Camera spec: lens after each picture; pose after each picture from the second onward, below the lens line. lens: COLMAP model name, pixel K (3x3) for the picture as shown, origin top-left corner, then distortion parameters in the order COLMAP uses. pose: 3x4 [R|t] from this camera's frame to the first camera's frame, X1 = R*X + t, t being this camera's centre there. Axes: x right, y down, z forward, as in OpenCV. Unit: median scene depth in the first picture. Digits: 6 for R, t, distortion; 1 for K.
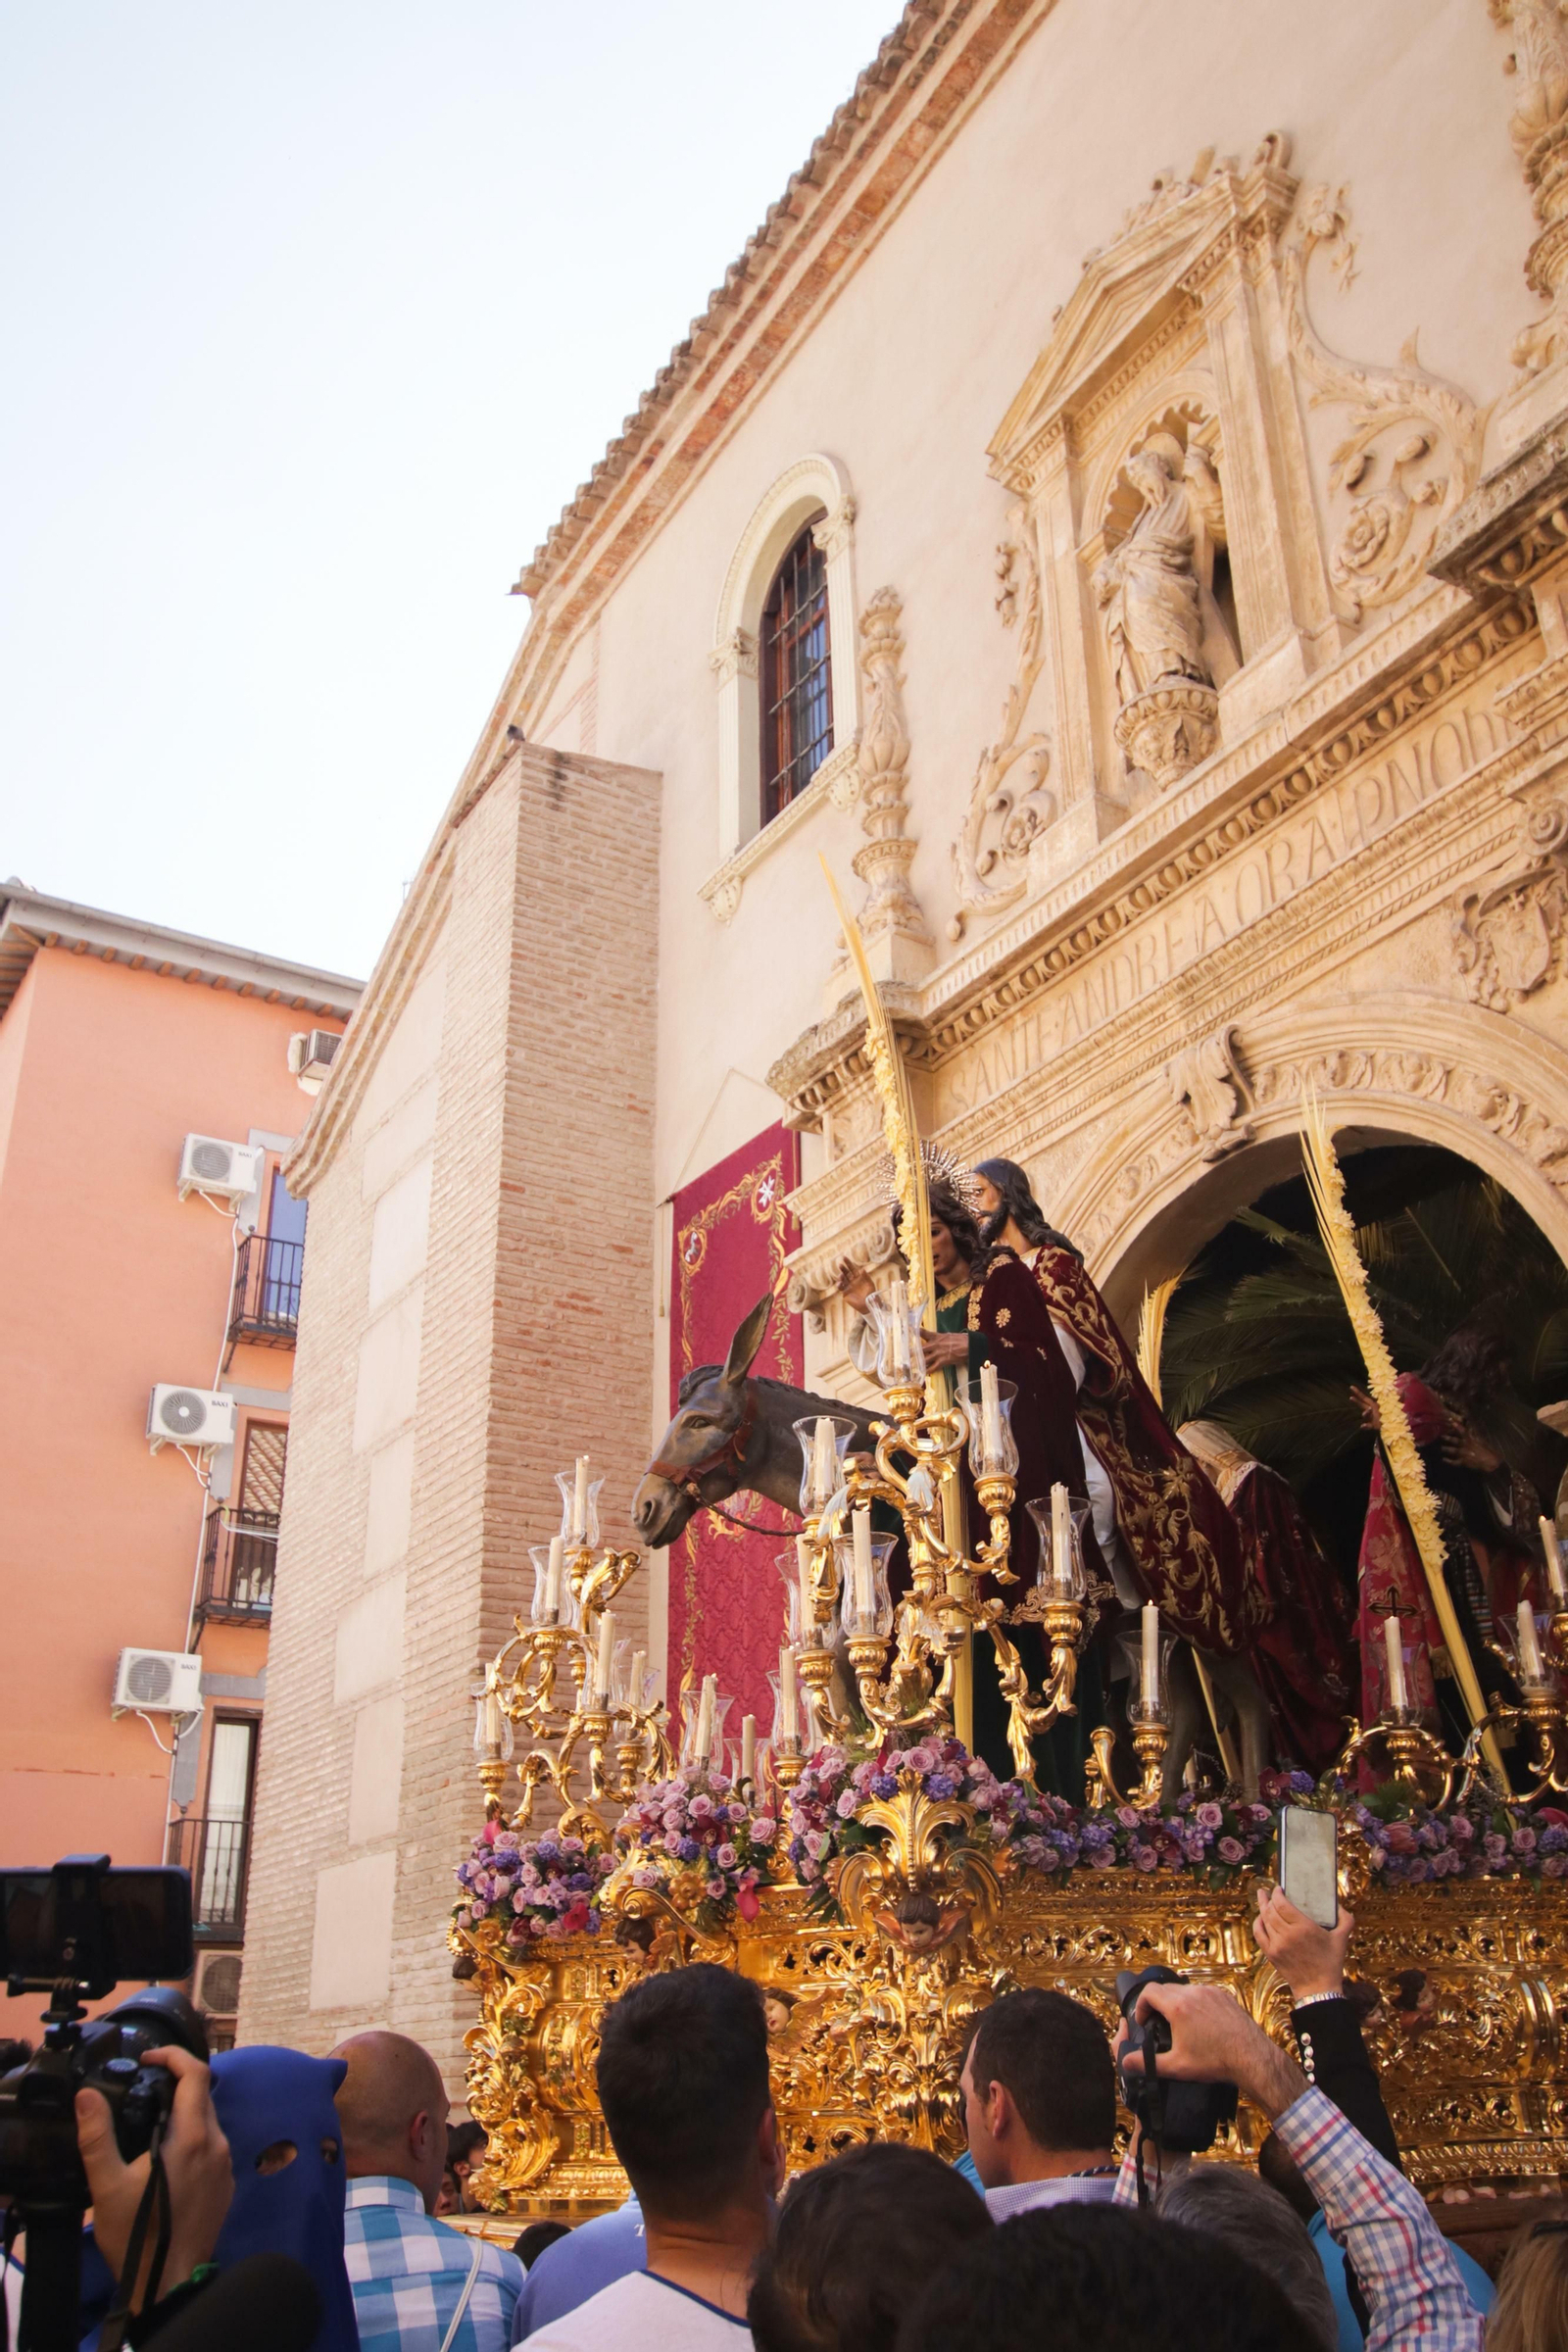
lens RADIAL K [[1991.5, 0, 794.2], [0, 1991.5, 1188.4], [0, 0, 1]] dist [-0.012700, 0.037780]
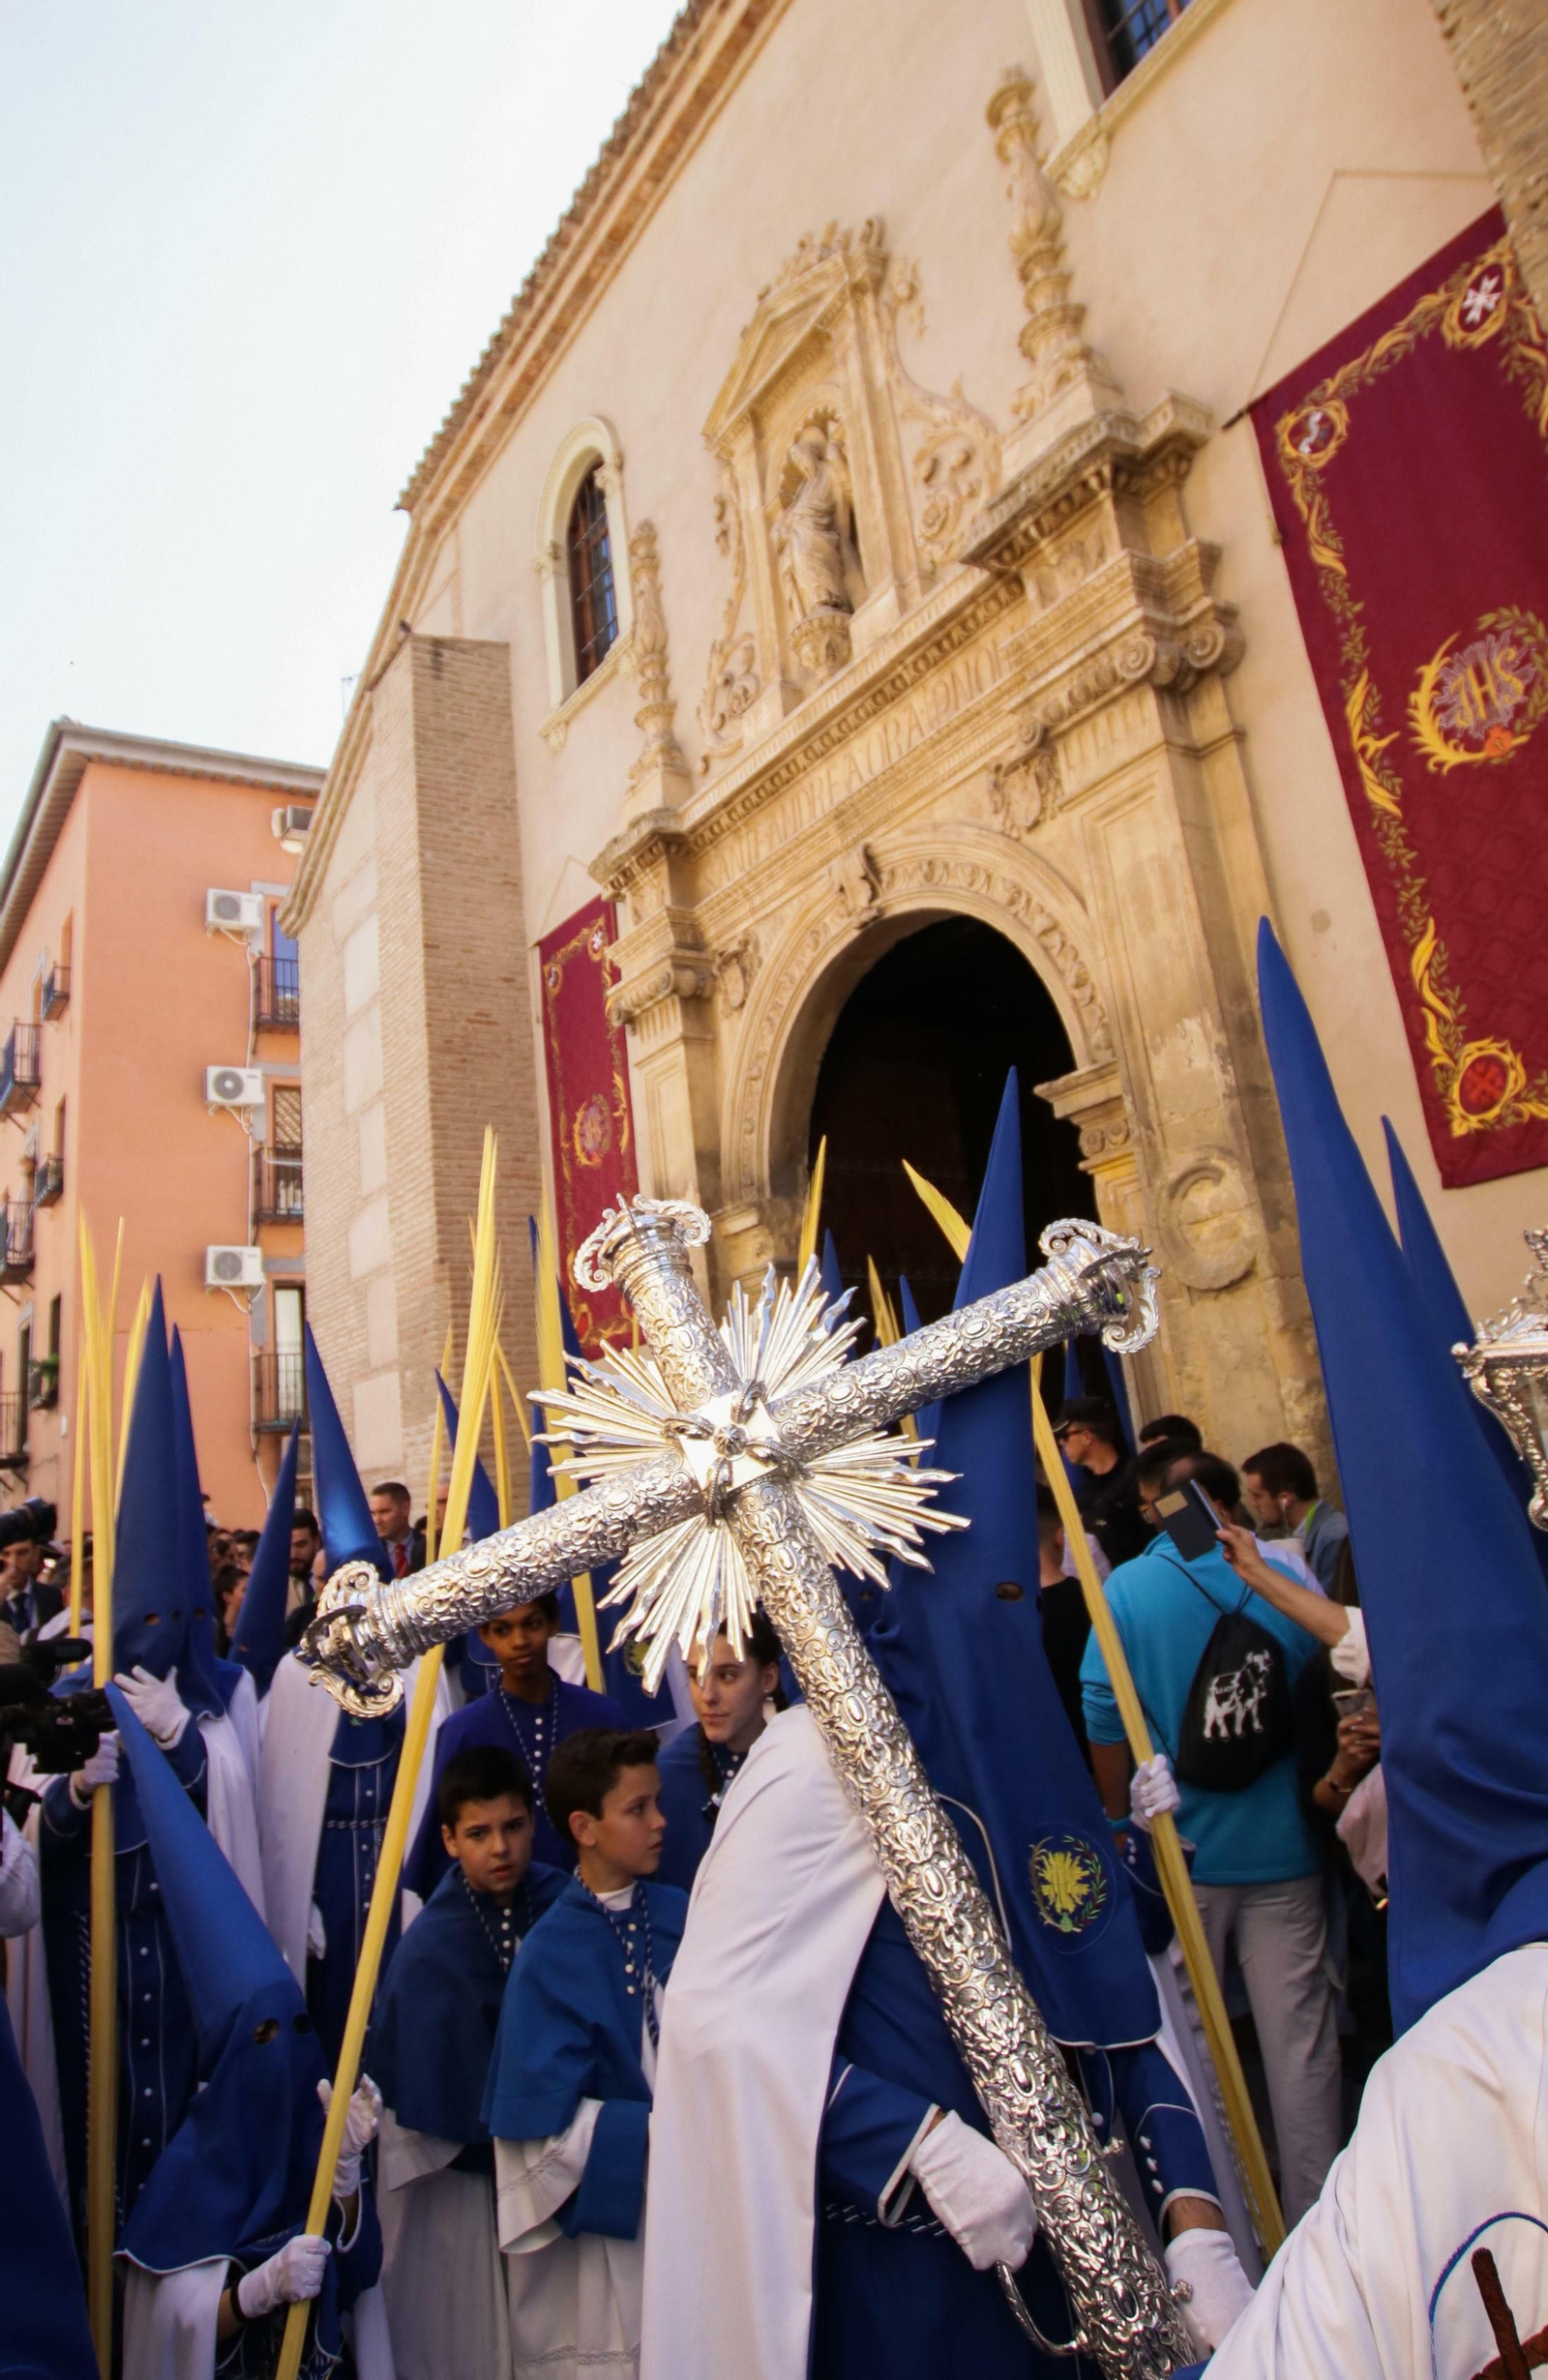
lens RADIAL K [[1481.1, 0, 672.4], [0, 1481.1, 1068.7], [0, 0, 1]] dist [-0.039775, 0.010292]
pose [[0.997105, -0.076004, -0.002359, 0.039062], [0.075551, 0.986707, 0.143879, -0.060764], [-0.008608, -0.143641, 0.989592, -0.135271]]
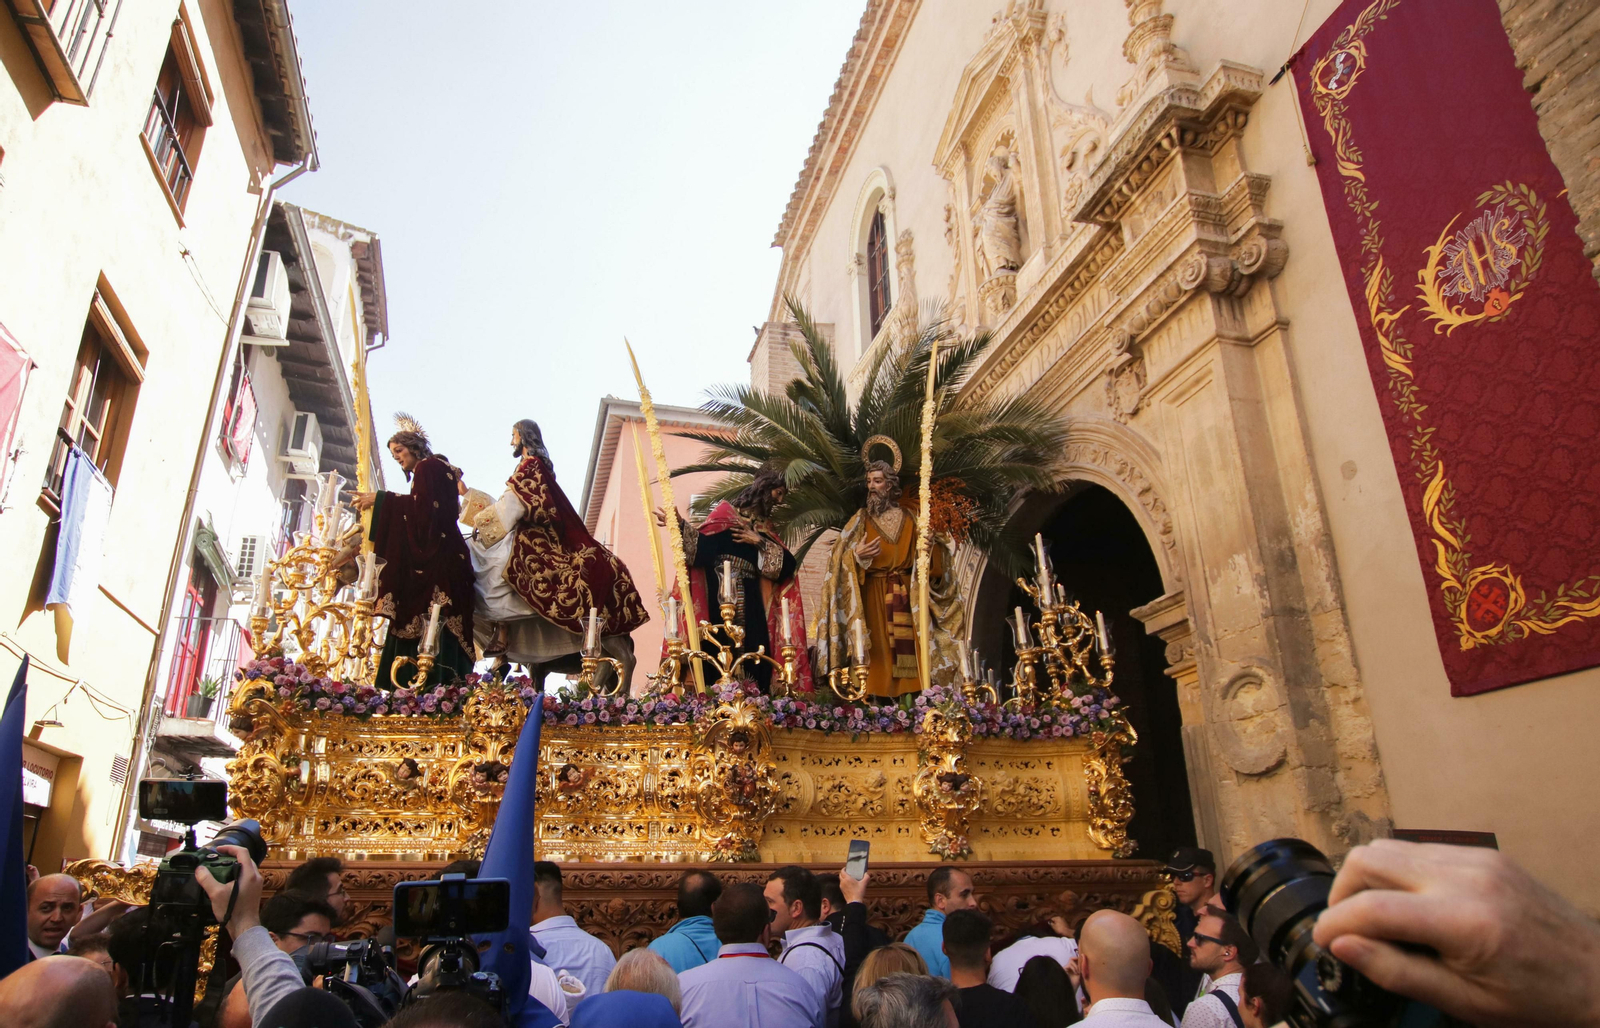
lens RADIAL K [[938.6, 0, 729.9], [0, 938.6, 582.4], [0, 0, 1]] dist [-0.023546, 0.000916]
pose [[0.945797, -0.083731, -0.313780, 0.156943], [0.115936, 0.989579, 0.085391, -0.033652], [0.303360, -0.117141, 0.945648, -0.063470]]
